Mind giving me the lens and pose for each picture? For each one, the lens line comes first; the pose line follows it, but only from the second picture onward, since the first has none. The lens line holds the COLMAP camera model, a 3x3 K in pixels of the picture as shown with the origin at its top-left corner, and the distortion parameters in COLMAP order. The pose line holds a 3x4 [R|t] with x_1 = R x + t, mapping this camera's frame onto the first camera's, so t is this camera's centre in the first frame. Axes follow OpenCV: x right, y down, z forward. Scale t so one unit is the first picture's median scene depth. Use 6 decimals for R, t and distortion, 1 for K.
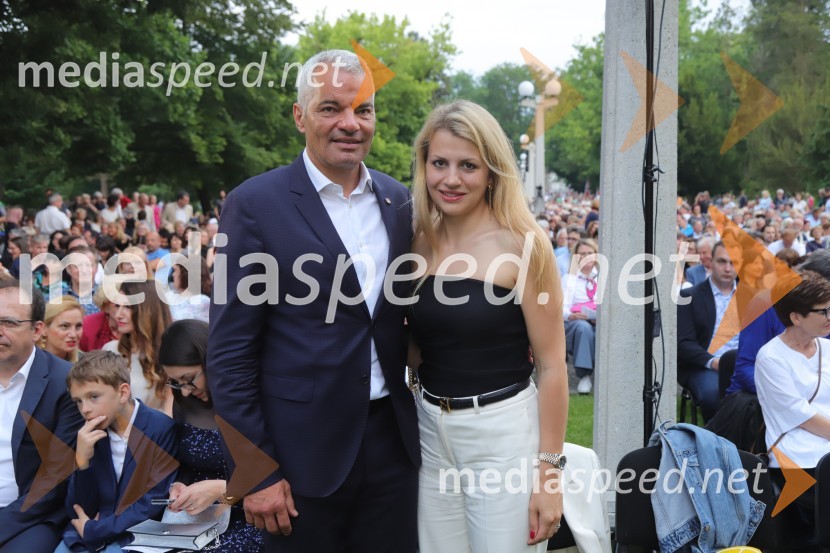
lens RADIAL K [[872.0, 0, 415.0], [0, 872.0, 276.5], [0, 0, 1]] dist [0.015247, 0.022706]
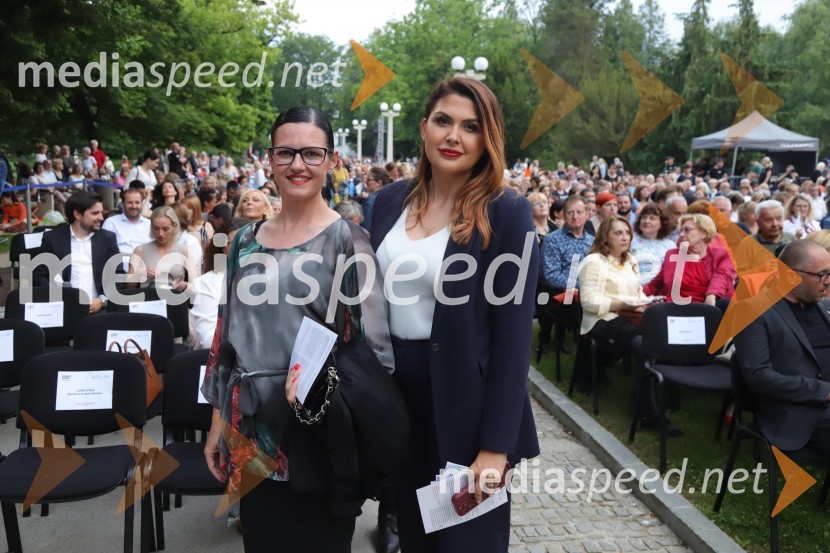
lens RADIAL K [[801.1, 0, 415.0], [0, 801.1, 276.5], [0, 0, 1]] dist [0.029047, -0.001056]
pose [[0.956545, -0.019315, 0.290945, -0.113159], [0.003637, 0.998516, 0.054333, 0.001554], [-0.291563, -0.050914, 0.955196, 0.006556]]
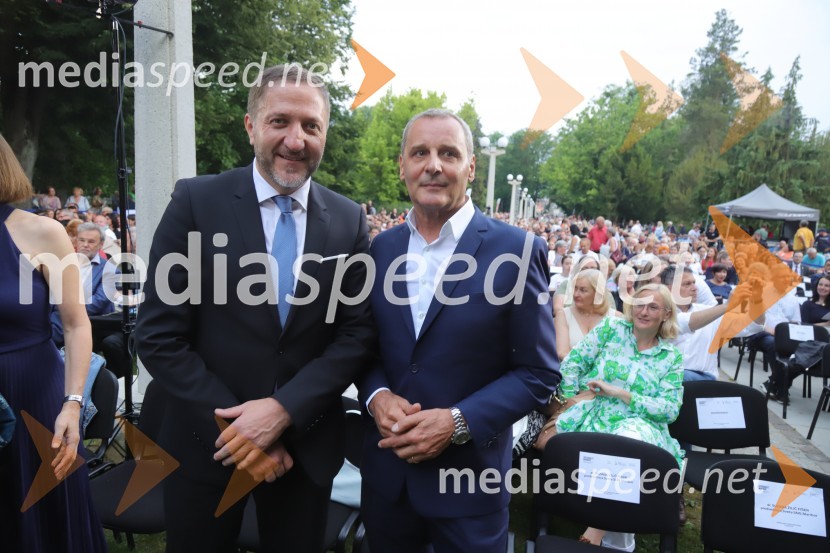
lens RADIAL K [[559.7, 0, 415.0], [0, 559.7, 276.5], [0, 0, 1]] dist [-0.005036, 0.002395]
pose [[0.991838, 0.079782, -0.099456, 0.059199], [-0.077225, 0.996583, 0.029307, -0.000868], [0.101455, -0.021387, 0.994610, 0.009654]]
